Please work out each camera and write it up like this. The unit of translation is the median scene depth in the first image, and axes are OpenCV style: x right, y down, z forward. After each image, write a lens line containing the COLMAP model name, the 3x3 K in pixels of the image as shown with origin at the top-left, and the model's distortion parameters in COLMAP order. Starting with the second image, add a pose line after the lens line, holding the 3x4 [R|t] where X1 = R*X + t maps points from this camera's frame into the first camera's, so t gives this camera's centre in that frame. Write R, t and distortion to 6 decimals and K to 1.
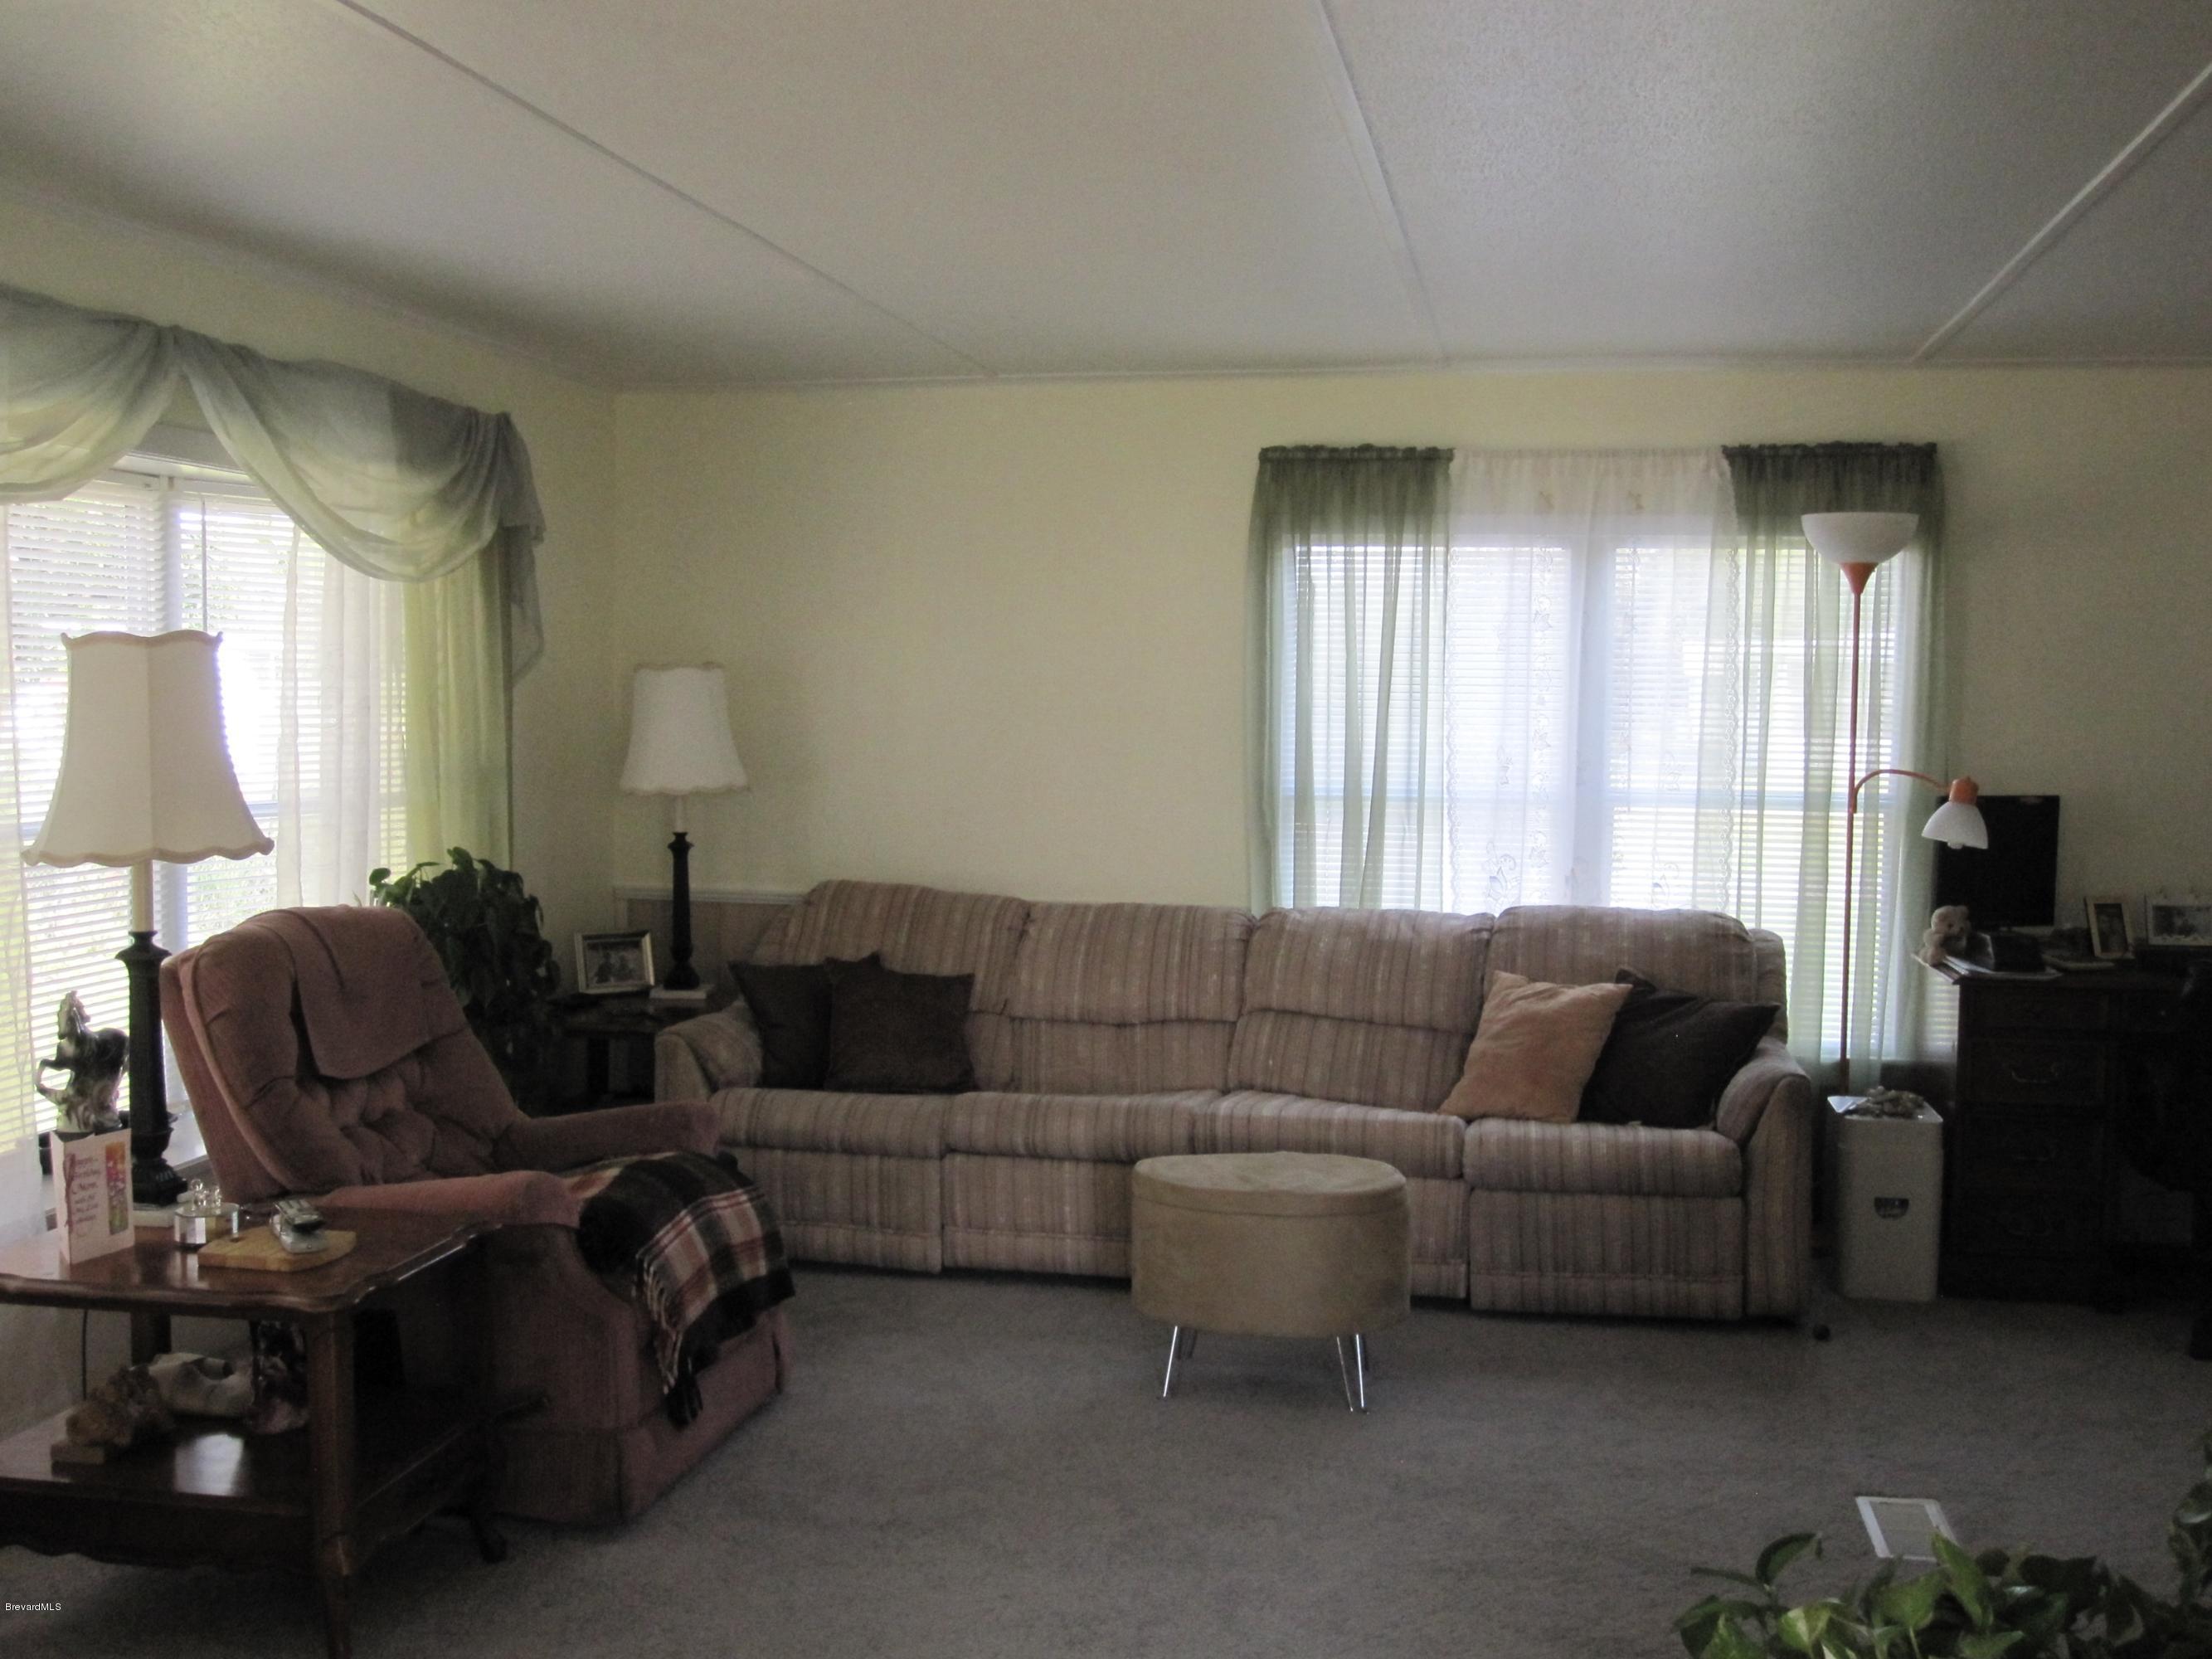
lens RADIAL K [[2196.4, 0, 1106.0], [0, 2196.4, 829.5], [0, 0, 1]] dist [-0.054694, 0.000313]
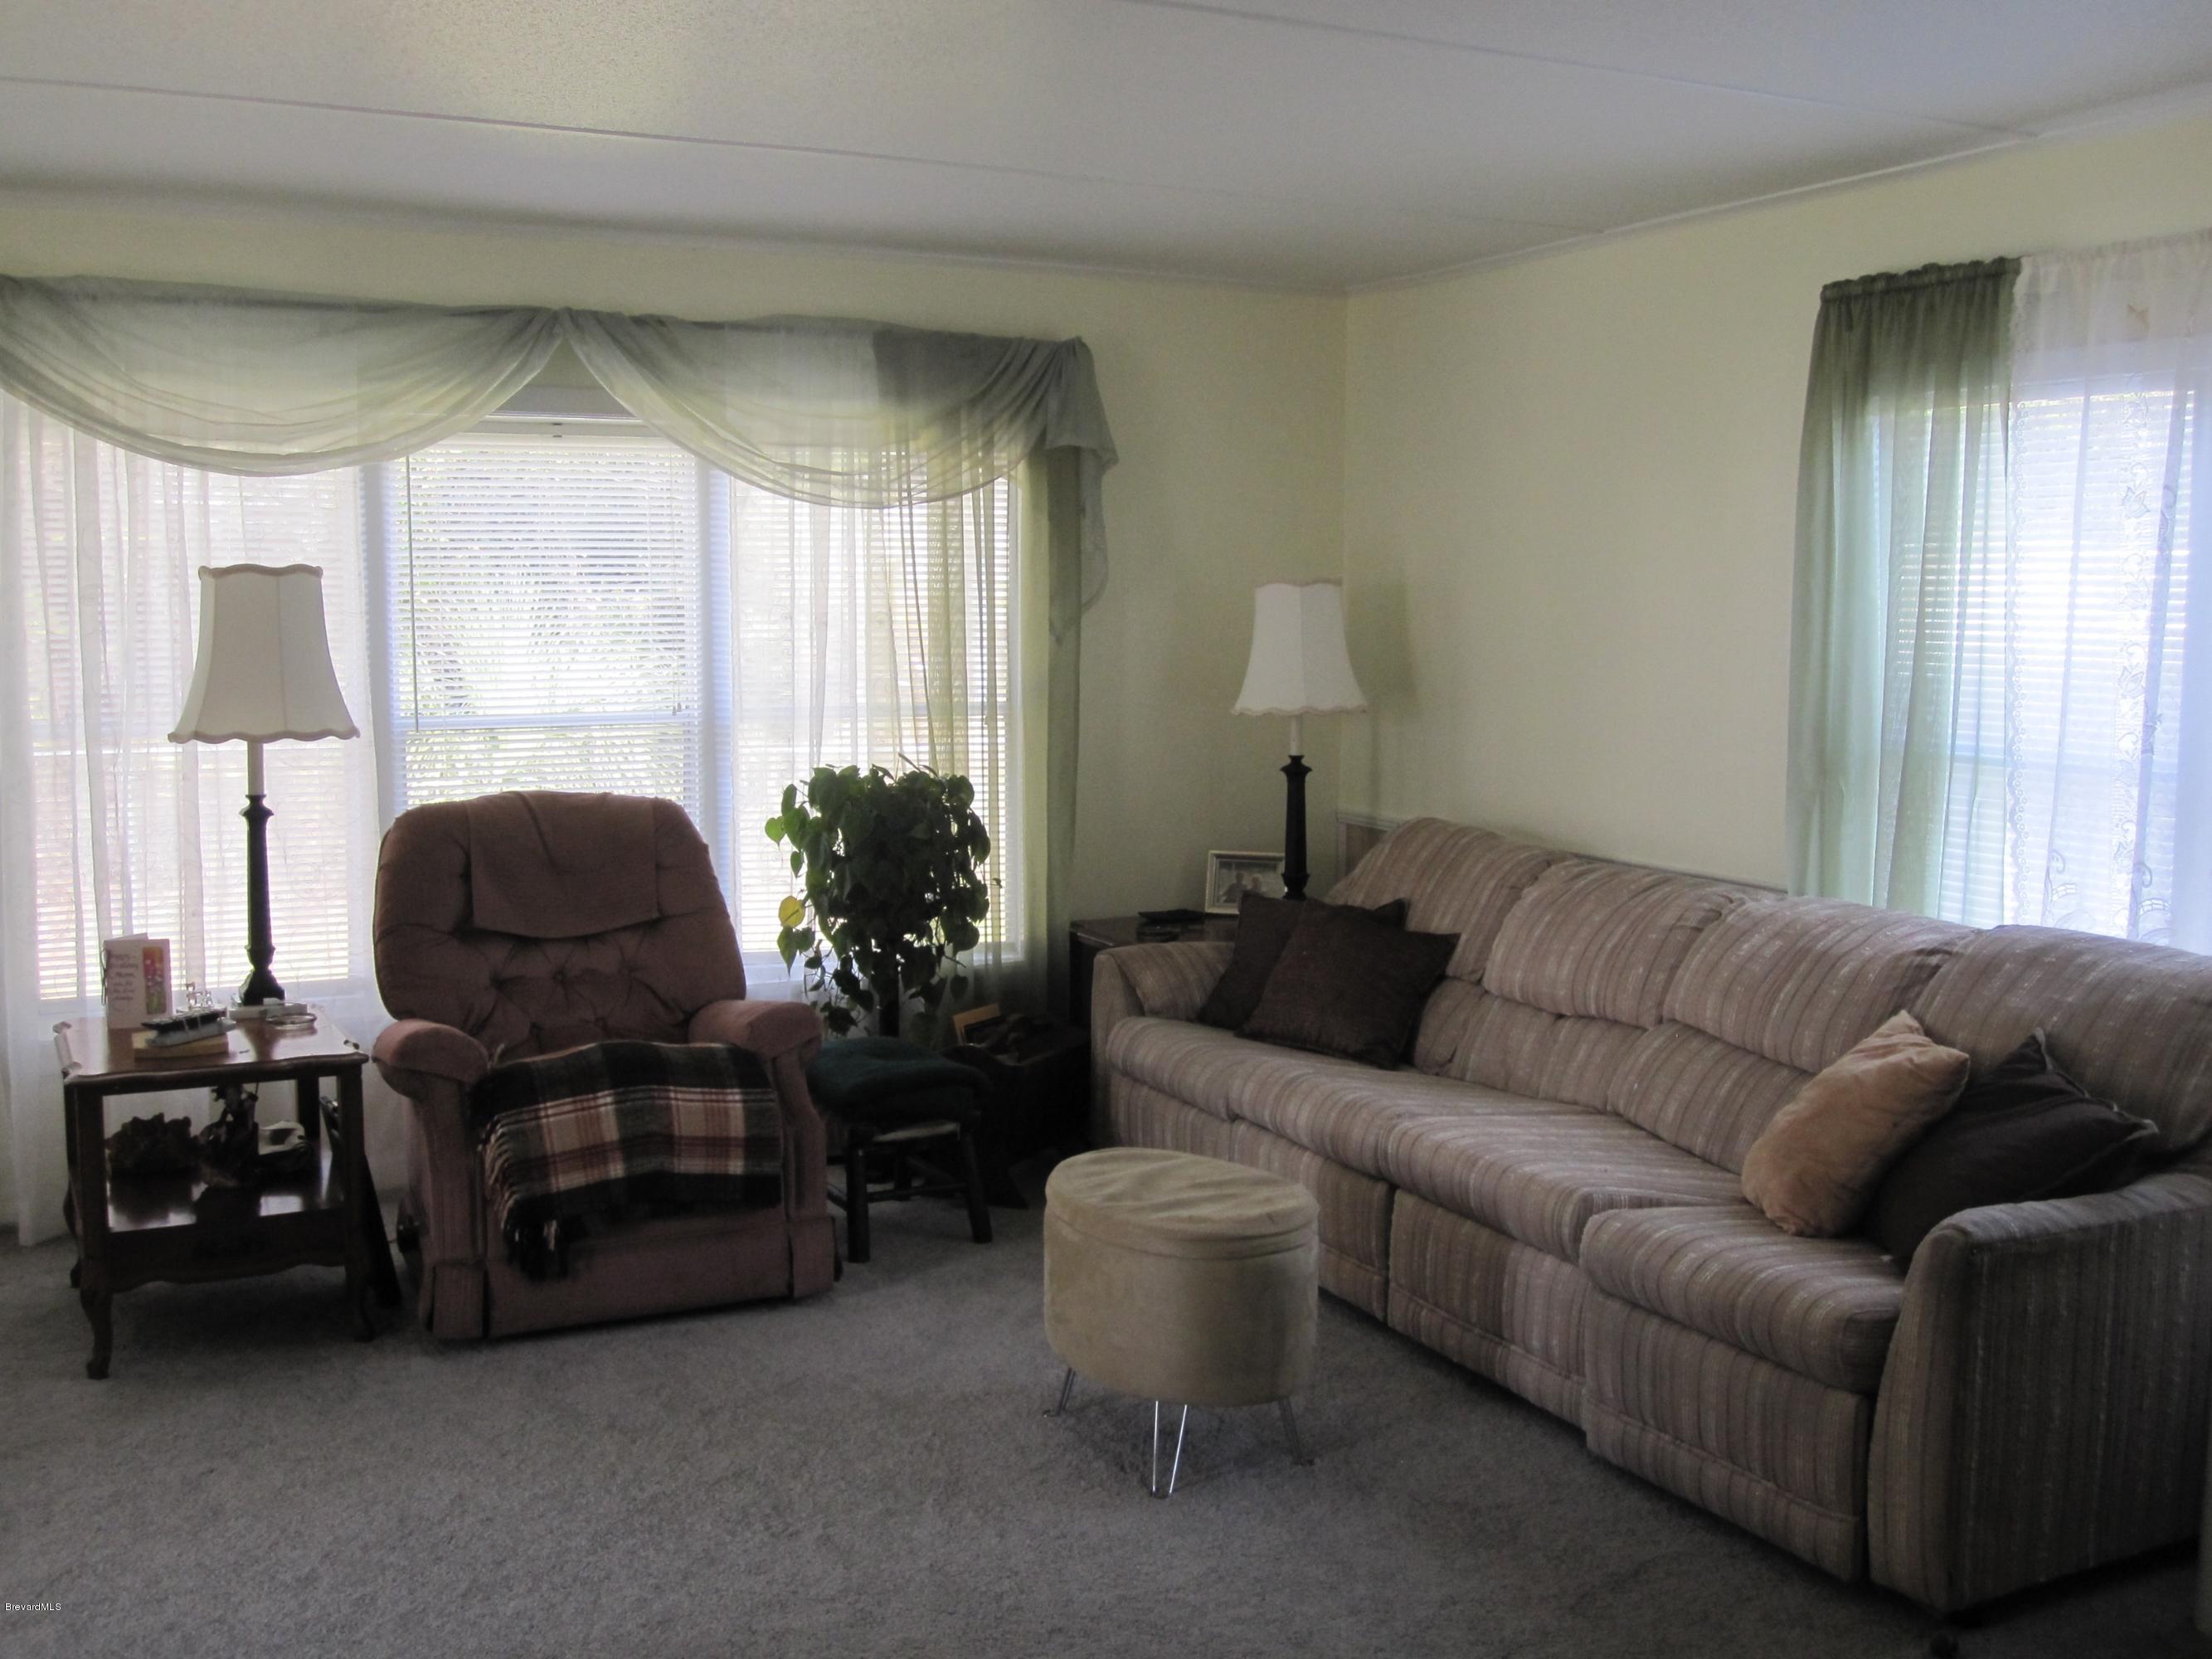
lens RADIAL K [[2196.4, 0, 1106.0], [0, 2196.4, 829.5], [0, 0, 1]] dist [-0.054694, 0.000313]
pose [[0.610398, 0.078292, -0.788216, 0.557524], [-0.048545, 0.996930, 0.061430, -0.023117], [0.790606, 0.000767, 0.612325, 0.371459]]
